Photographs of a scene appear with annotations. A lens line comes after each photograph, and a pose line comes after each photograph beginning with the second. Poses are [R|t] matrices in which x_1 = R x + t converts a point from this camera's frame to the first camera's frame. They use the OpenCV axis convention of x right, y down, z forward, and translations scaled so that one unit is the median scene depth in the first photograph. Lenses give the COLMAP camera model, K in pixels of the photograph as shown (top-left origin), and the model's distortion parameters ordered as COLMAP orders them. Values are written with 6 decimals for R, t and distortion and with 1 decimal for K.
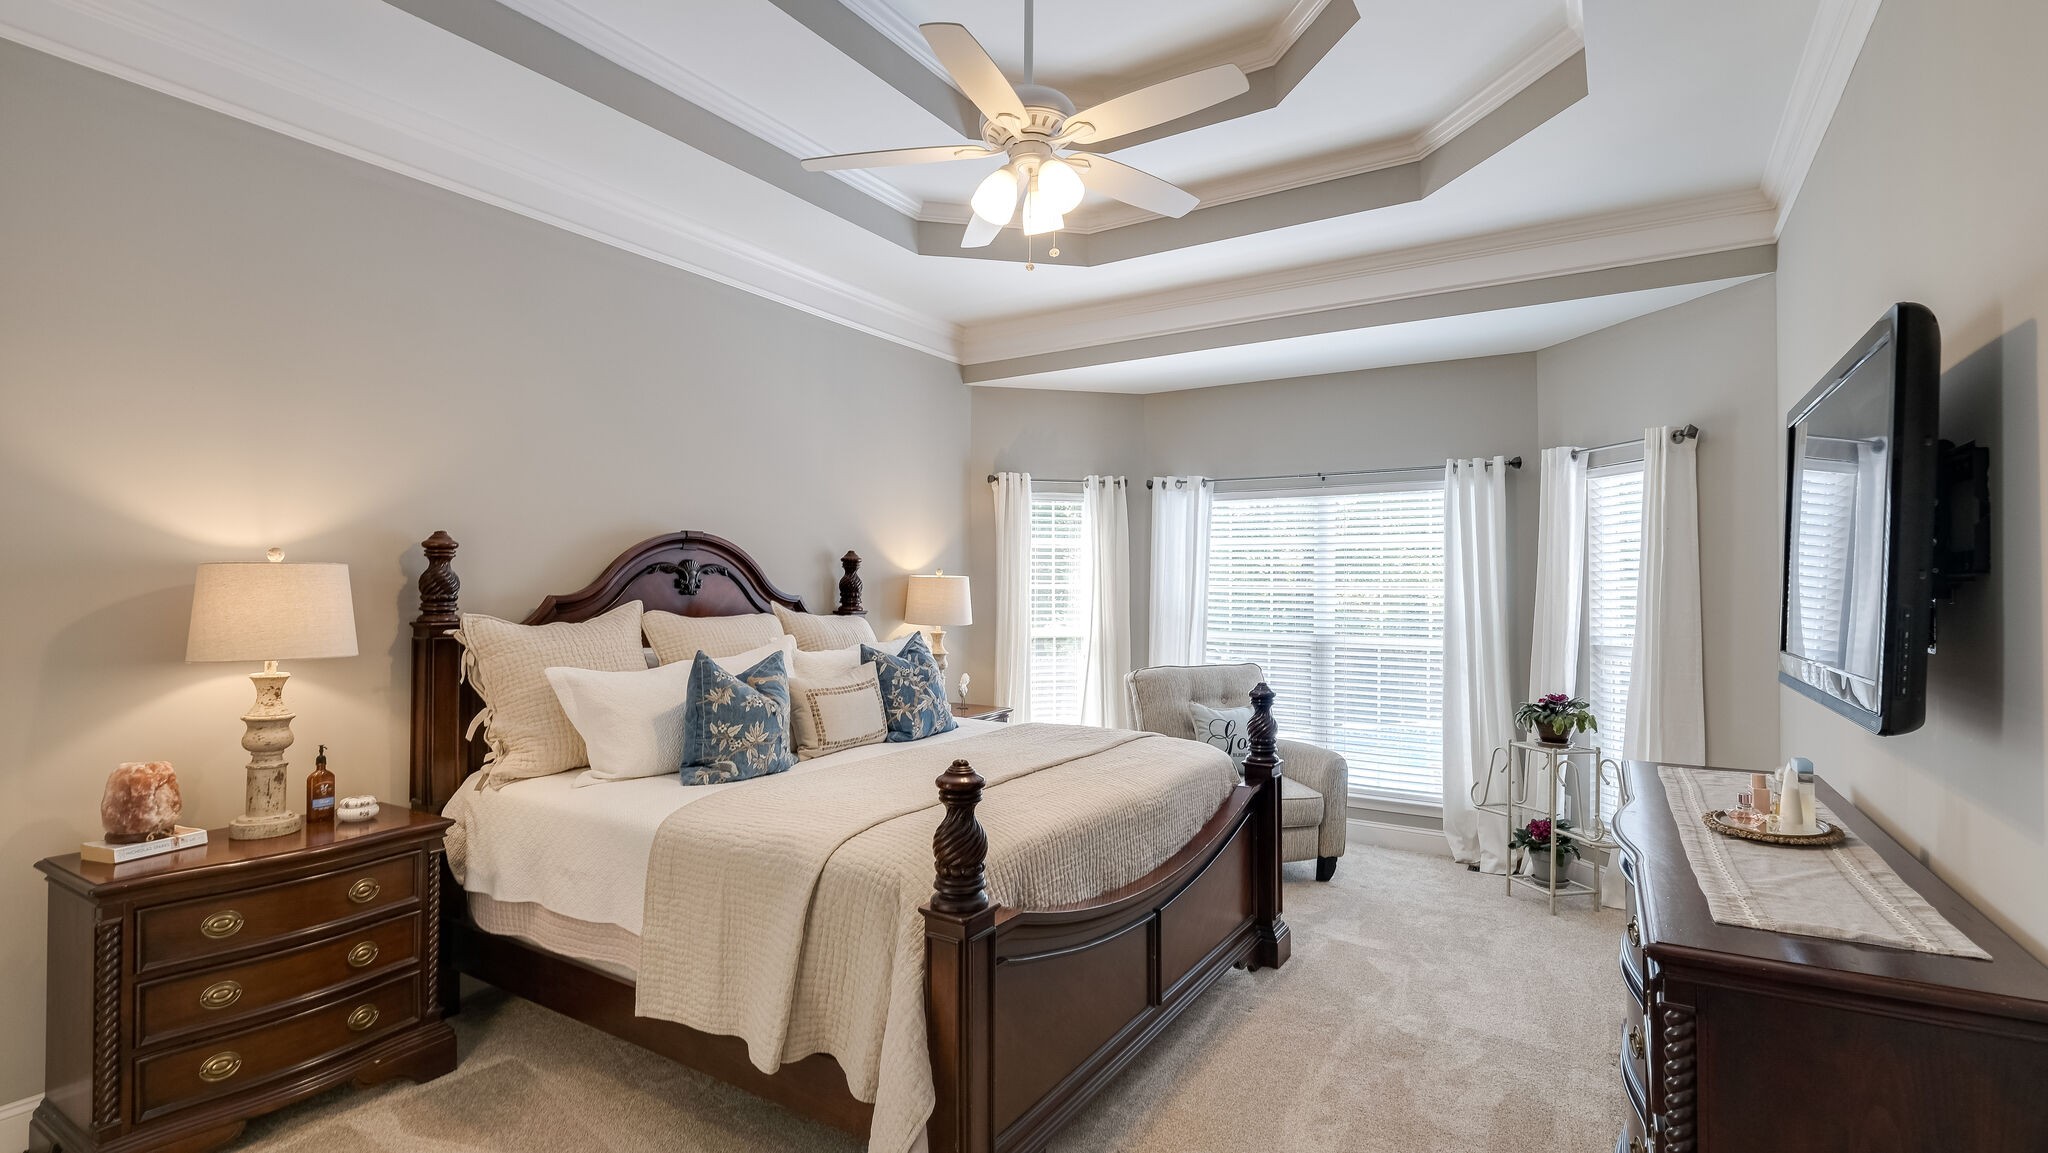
lens RADIAL K [[940.6, 0, 1020.0], [0, 940.6, 571.9], [0, 0, 1]] dist [0.002295, 0.000069]
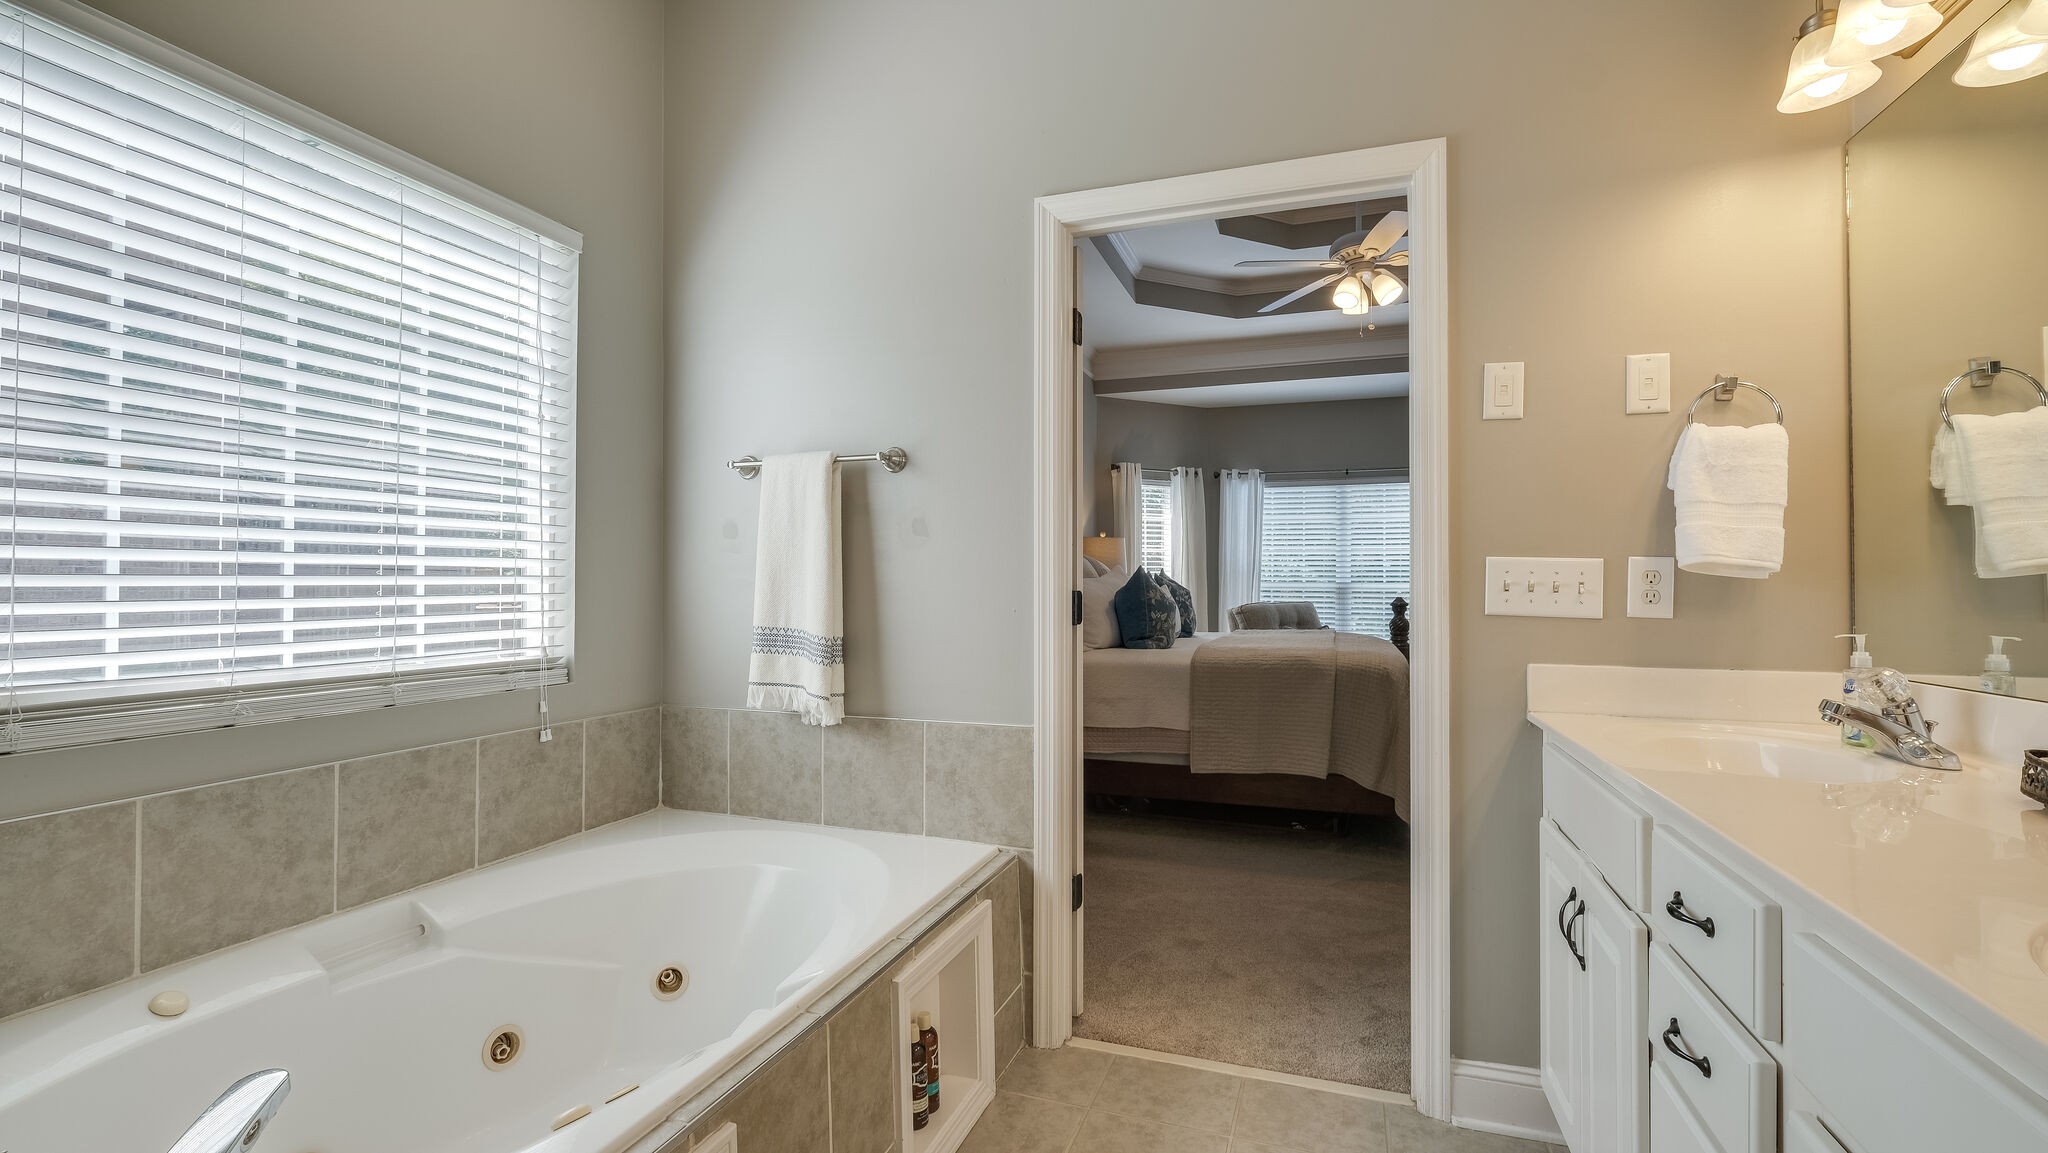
lens RADIAL K [[940.6, 0, 1021.7], [0, 940.6, 573.2], [0, 0, 1]] dist [0.002295, 0.000069]
pose [[0.960258, -0.001624, 0.279108, -0.524468], [0.003756, 0.999968, -0.007106, 0.058834], [-0.279088, 0.007872, 0.960233, -0.229479]]
